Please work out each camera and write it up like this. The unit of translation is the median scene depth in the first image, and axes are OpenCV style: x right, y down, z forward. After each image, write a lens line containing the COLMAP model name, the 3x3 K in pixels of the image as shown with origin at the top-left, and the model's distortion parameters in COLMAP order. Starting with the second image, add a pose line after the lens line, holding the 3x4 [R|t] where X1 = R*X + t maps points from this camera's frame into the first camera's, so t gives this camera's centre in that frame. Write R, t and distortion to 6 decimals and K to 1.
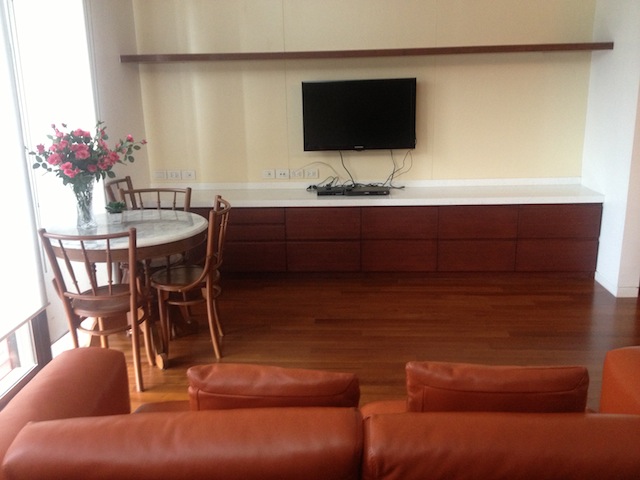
lens RADIAL K [[589.7, 0, 320.0], [0, 589.7, 240.0], [0, 0, 1]] dist [0.193008, -0.364584]
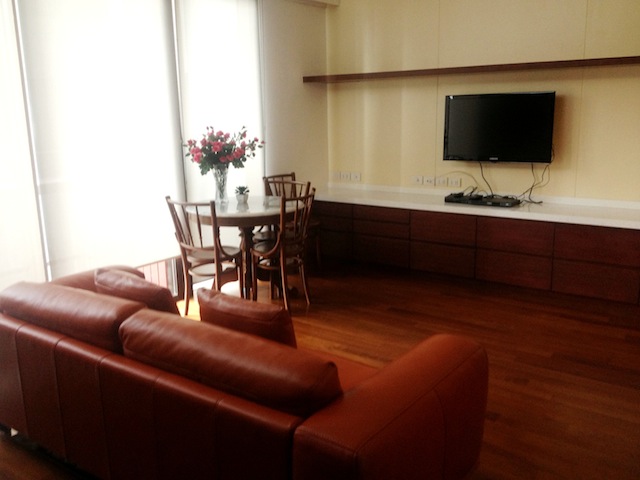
lens RADIAL K [[589.7, 0, 320.0], [0, 589.7, 240.0], [0, 0, 1]] dist [0.193008, -0.364584]
pose [[0.848352, 0.125154, -0.514427, 0.363775], [-0.138909, 0.990234, 0.011836, 0.011280], [0.510885, 0.061418, 0.857453, -0.027624]]
